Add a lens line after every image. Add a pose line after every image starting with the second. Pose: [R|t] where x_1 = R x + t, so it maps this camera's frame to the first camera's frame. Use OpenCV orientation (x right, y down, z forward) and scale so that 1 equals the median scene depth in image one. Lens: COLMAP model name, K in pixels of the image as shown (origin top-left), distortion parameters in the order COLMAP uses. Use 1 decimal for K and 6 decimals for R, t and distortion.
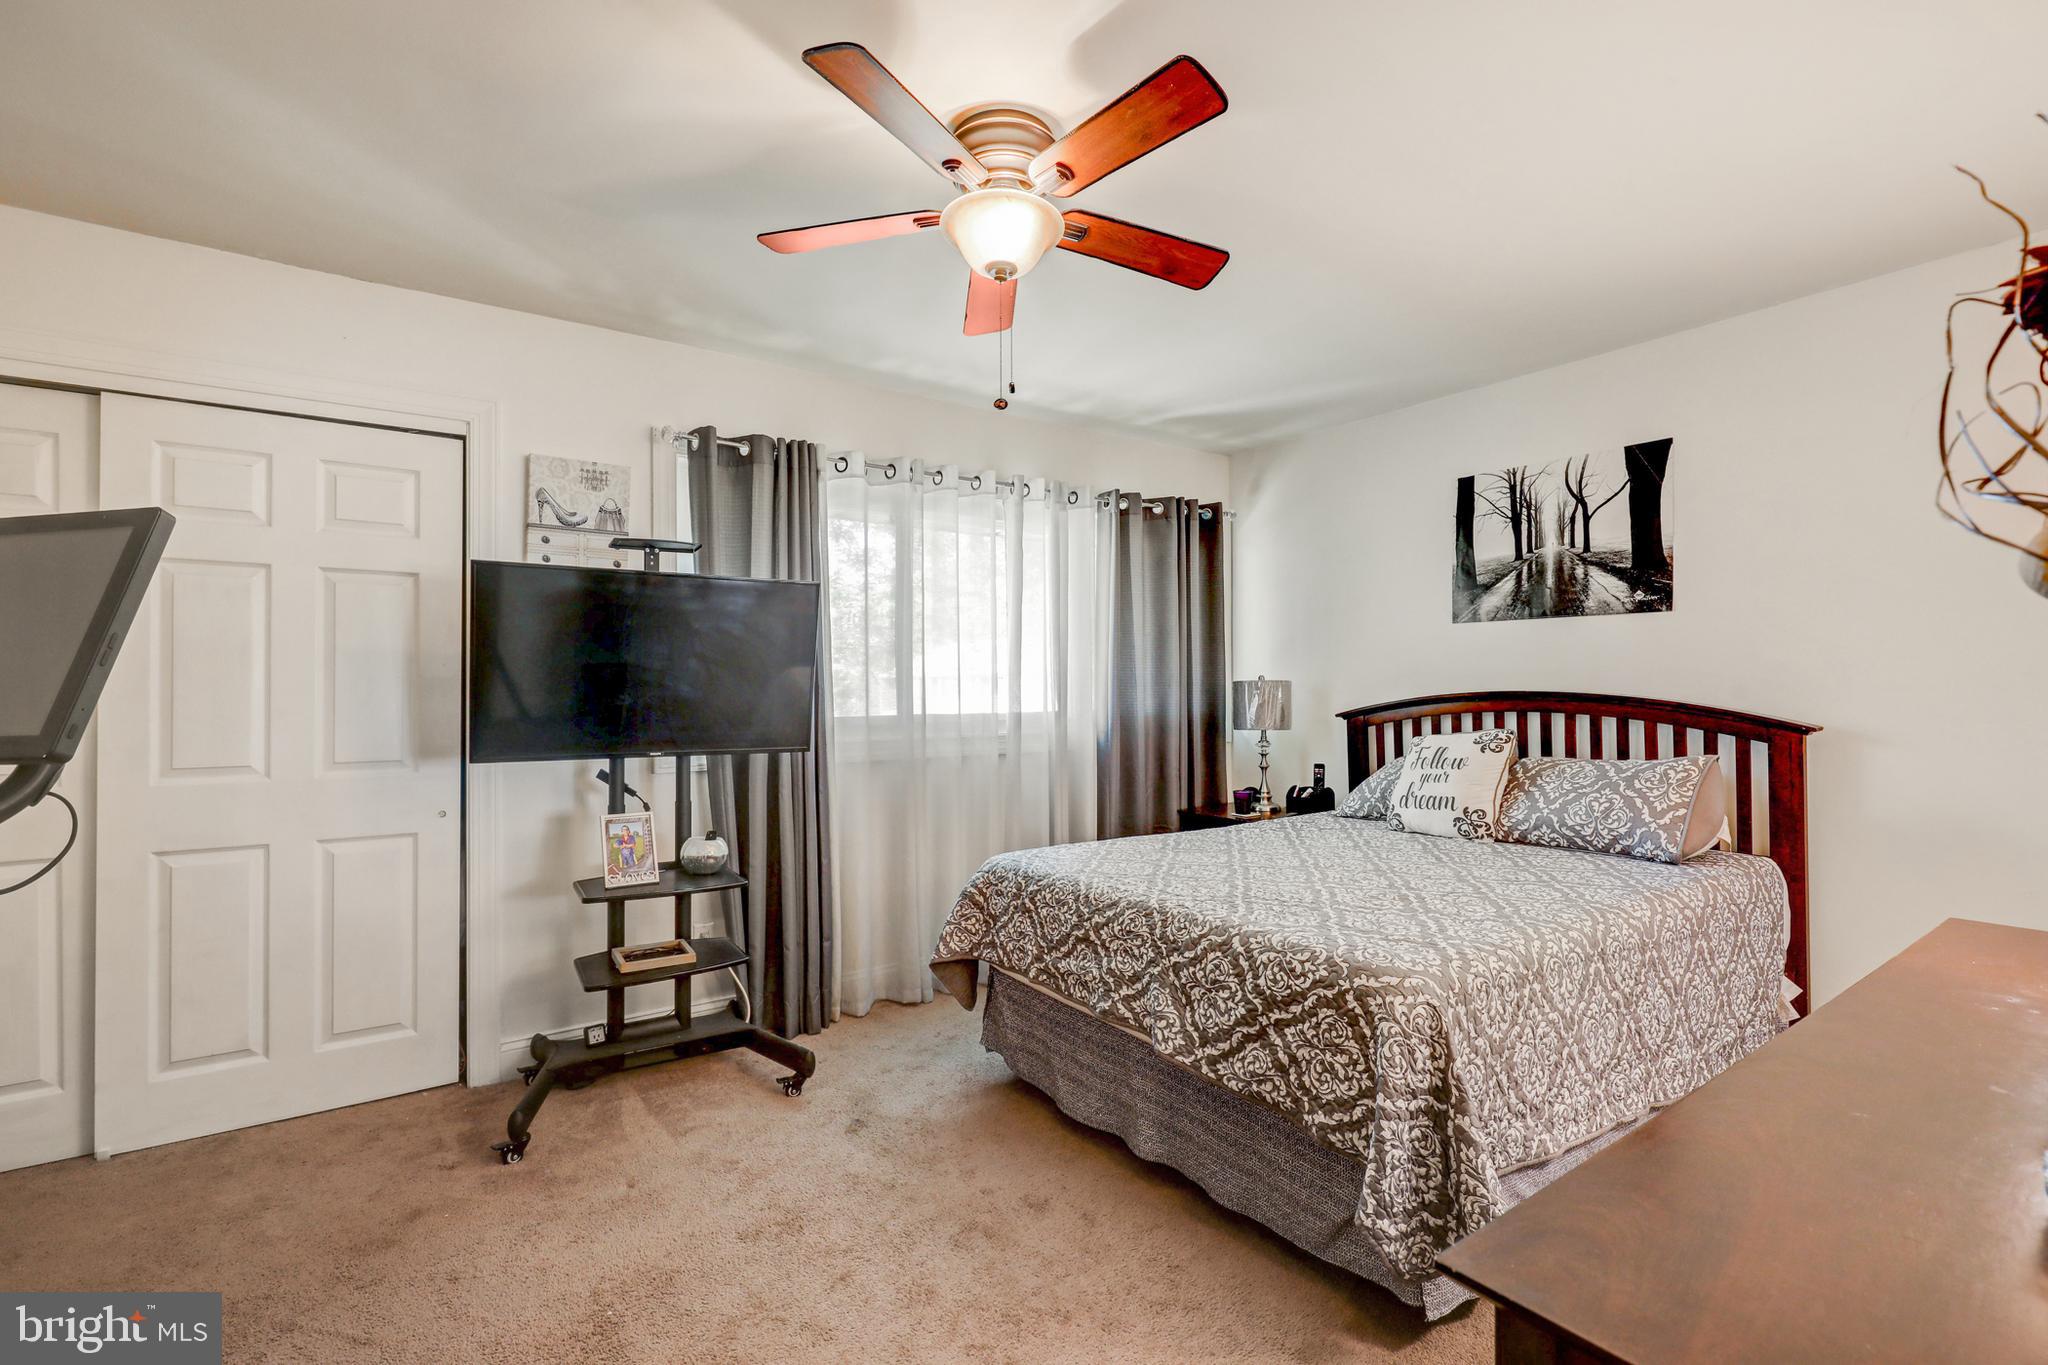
lens RADIAL K [[946.1, 0, 1033.2], [0, 946.1, 684.5], [0, 0, 1]] dist [-0.000495, 0.000494]
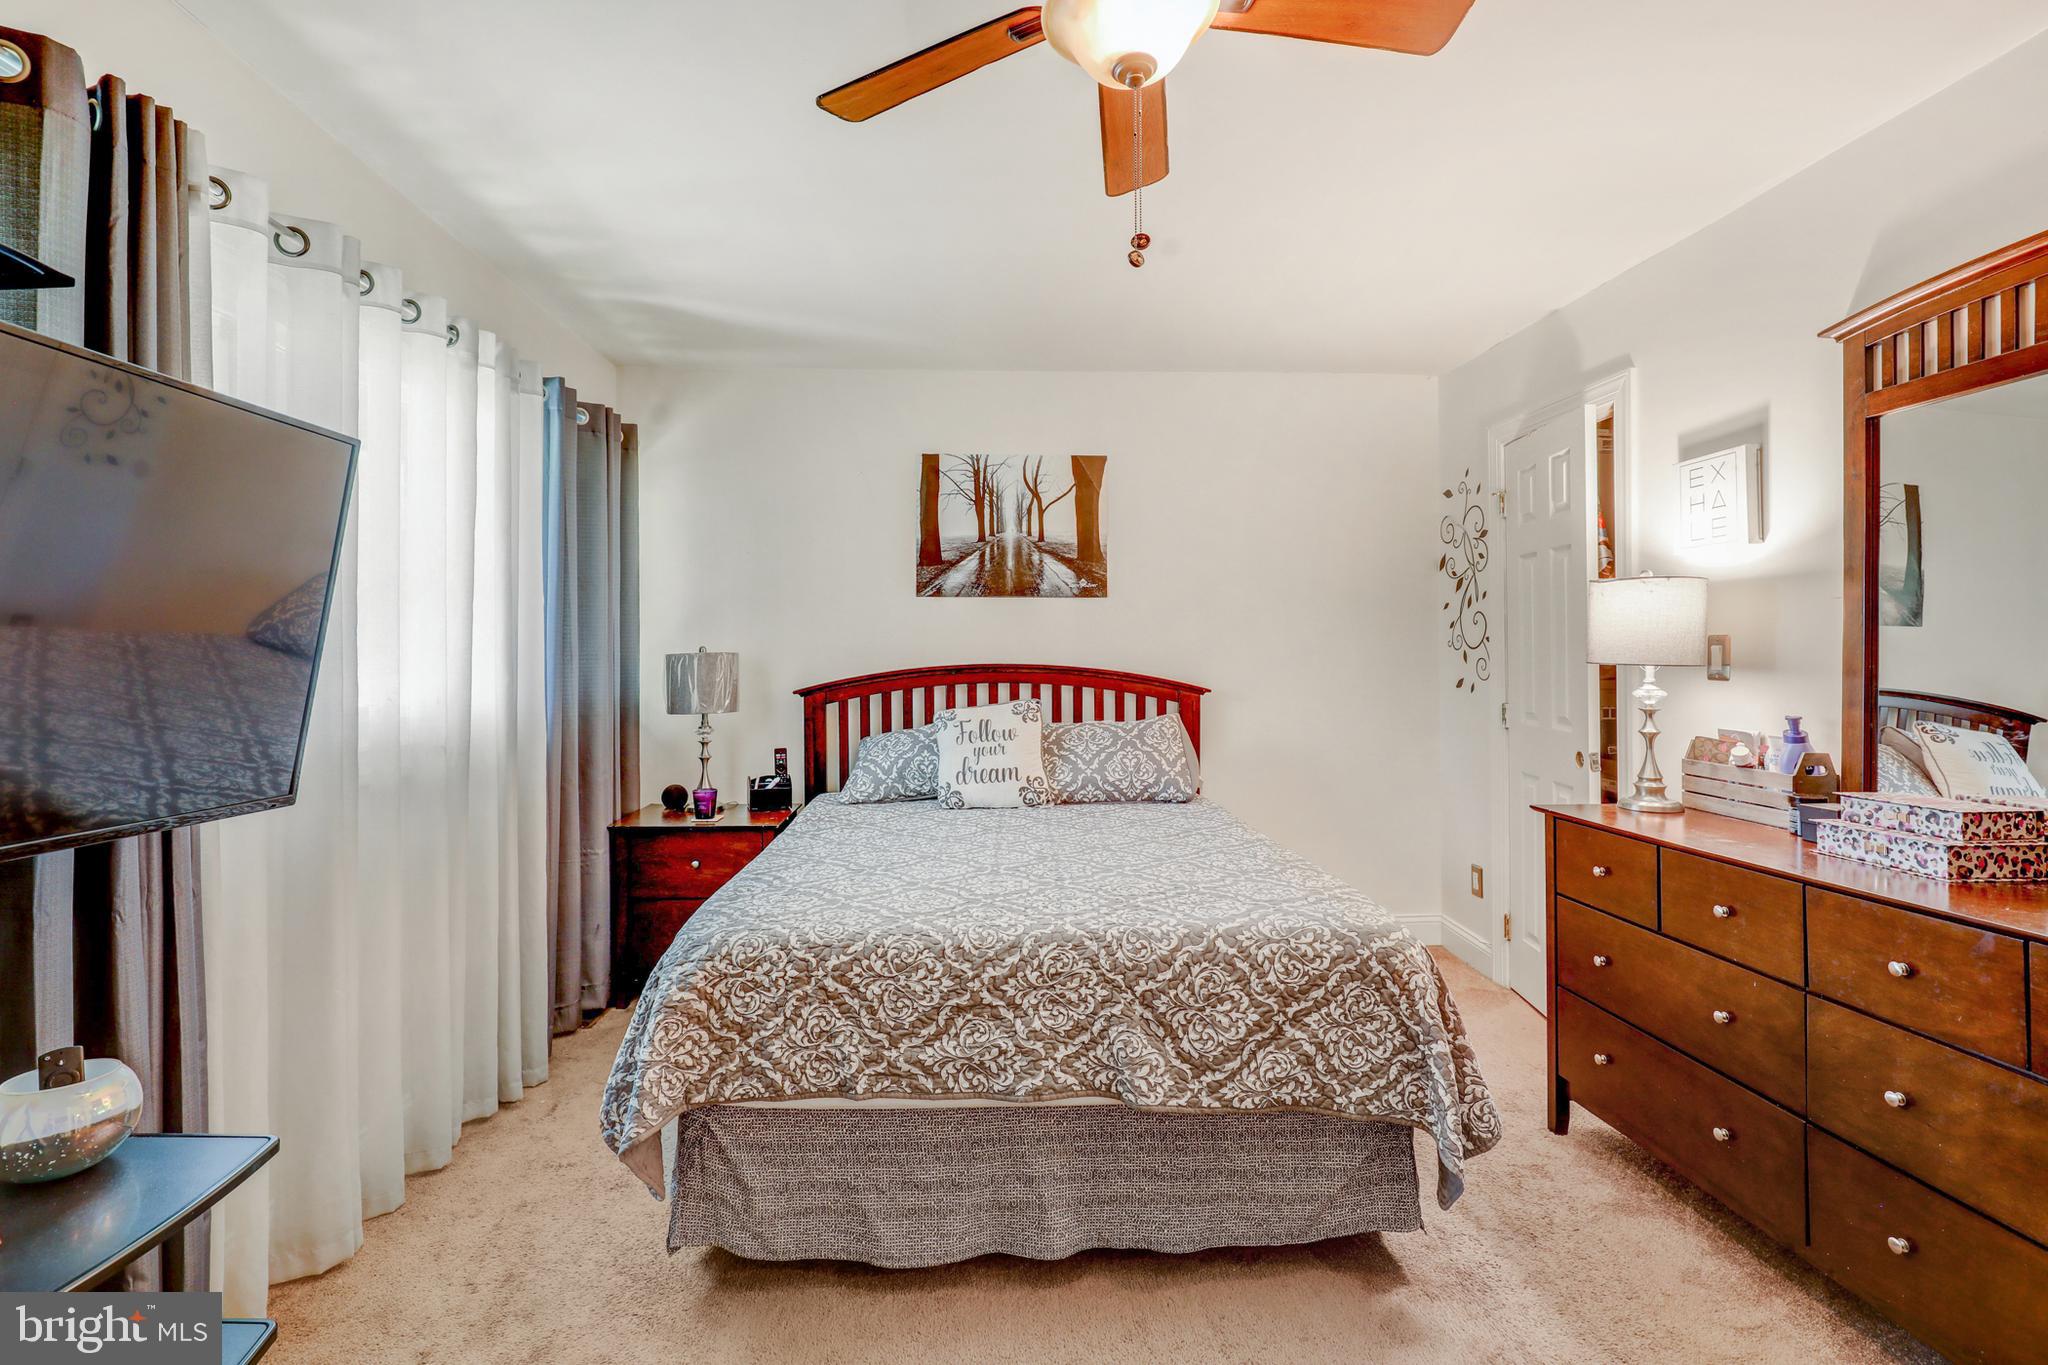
lens RADIAL K [[946.1, 0, 1068.7], [0, 946.1, 645.0], [0, 0, 1]] dist [-0.000495, 0.000494]
pose [[0.526250, 0.011380, 0.850254, -0.444676], [-0.000411, 0.999914, -0.013129, -0.000442], [-0.850330, 0.006560, 0.526209, 0.459145]]
